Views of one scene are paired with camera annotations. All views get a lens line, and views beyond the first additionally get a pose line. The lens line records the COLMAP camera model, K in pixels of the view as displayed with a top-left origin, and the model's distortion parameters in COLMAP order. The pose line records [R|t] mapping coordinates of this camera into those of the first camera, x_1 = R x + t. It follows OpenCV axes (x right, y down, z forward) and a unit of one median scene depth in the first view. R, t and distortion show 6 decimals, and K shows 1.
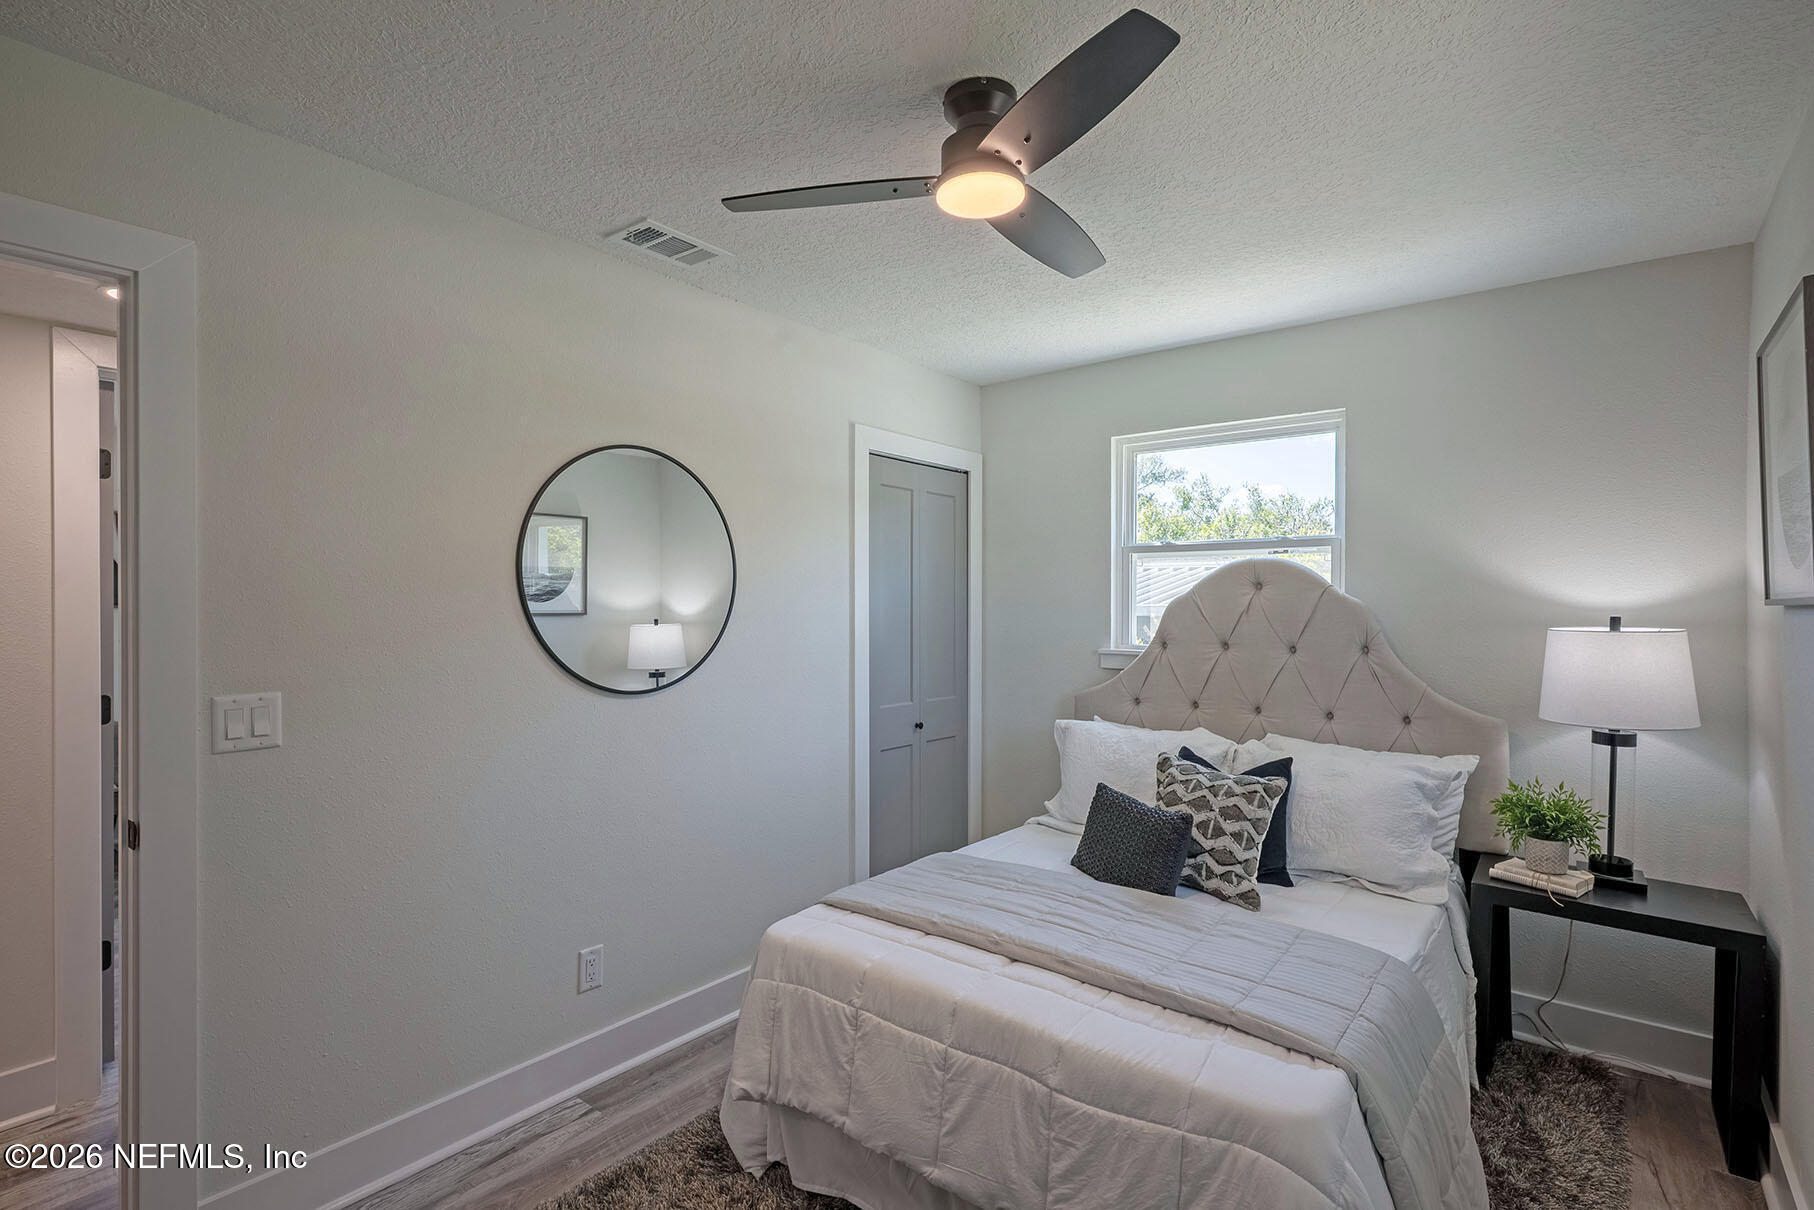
lens RADIAL K [[863.9, 0, 907.8], [0, 863.9, 605.9], [0, 0, 1]] dist [-0.000712, 0.001431]
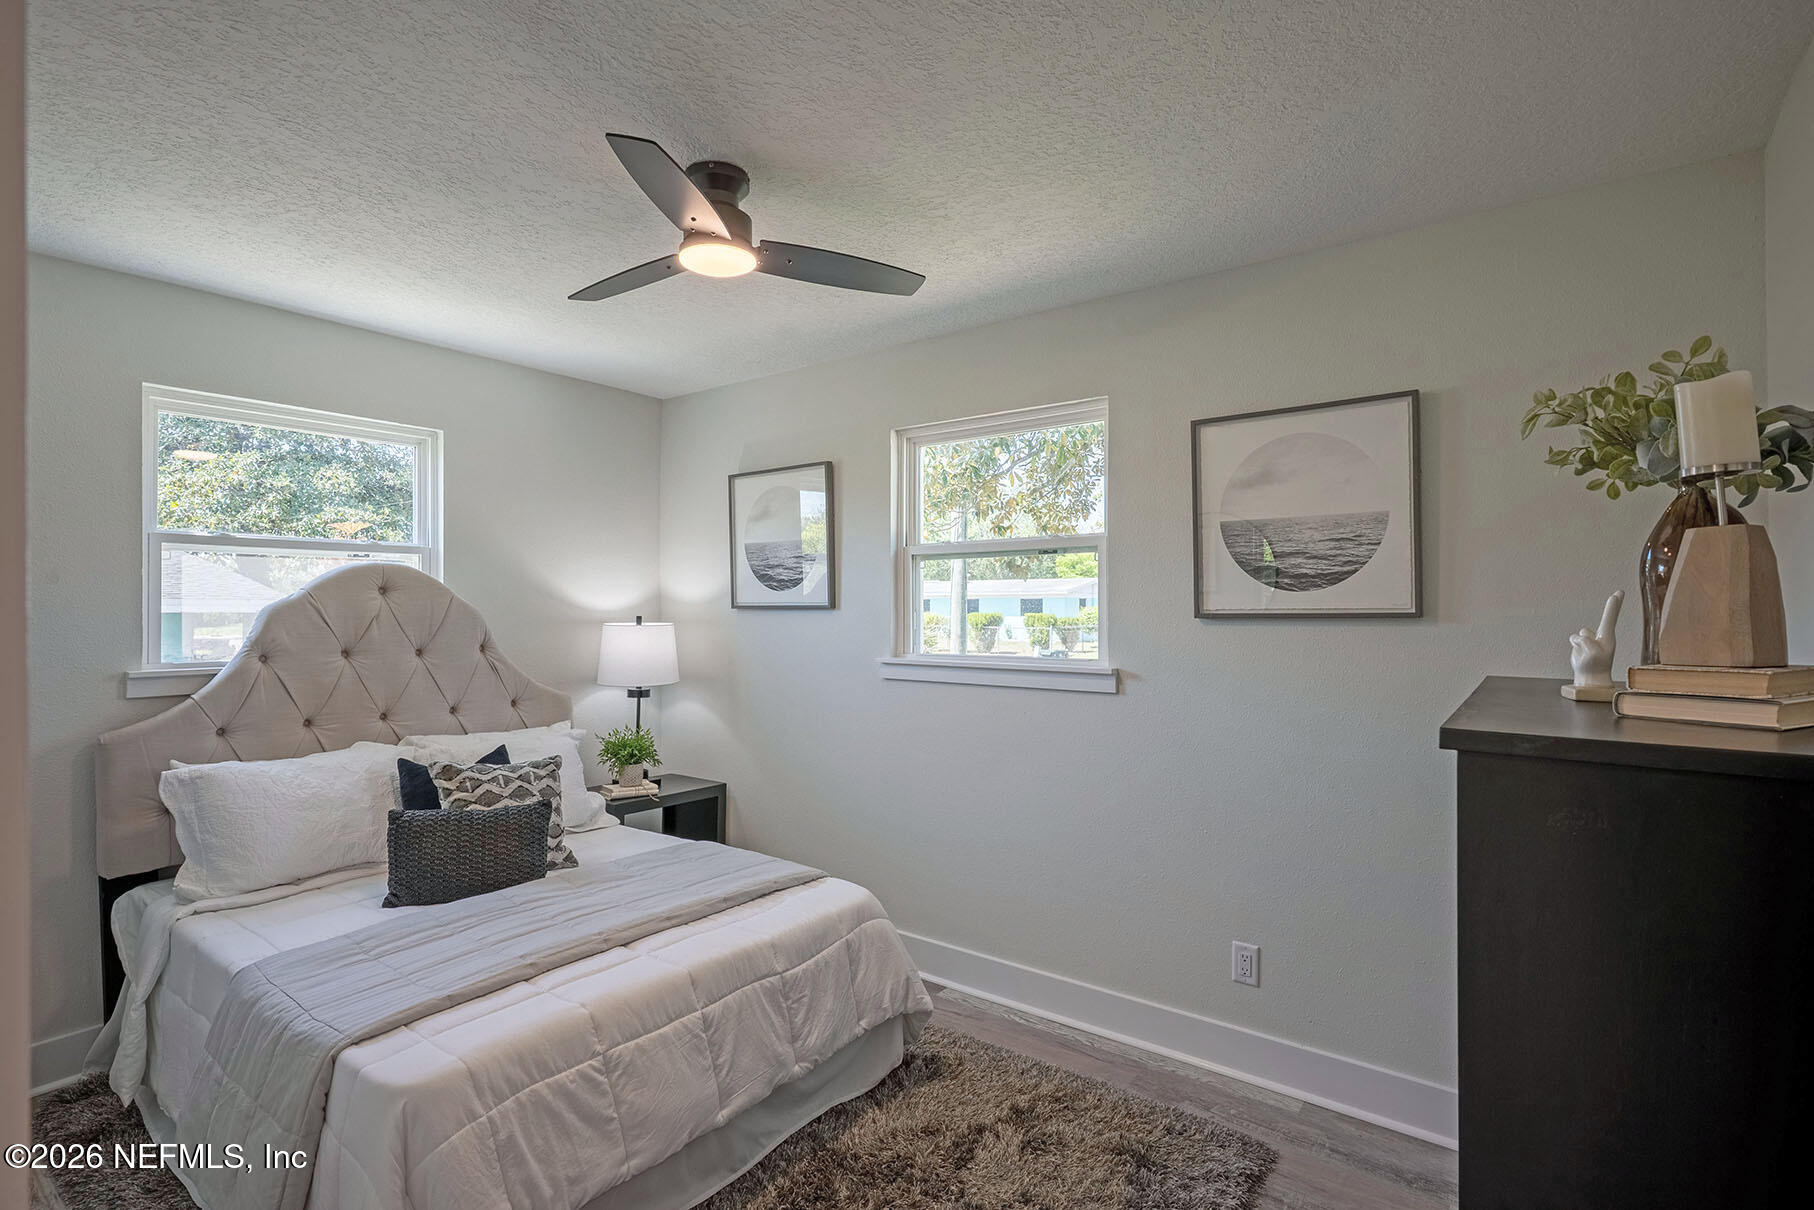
lens RADIAL K [[868.2, 0, 906.6], [0, 868.2, 609.8], [0, 0, 1]] dist [-0.000033, 0.000864]
pose [[-0.026160, -0.005285, 0.999644, -0.878772], [0.002682, 0.999982, 0.005357, -0.007294], [-0.999654, 0.002821, -0.026145, 0.626147]]
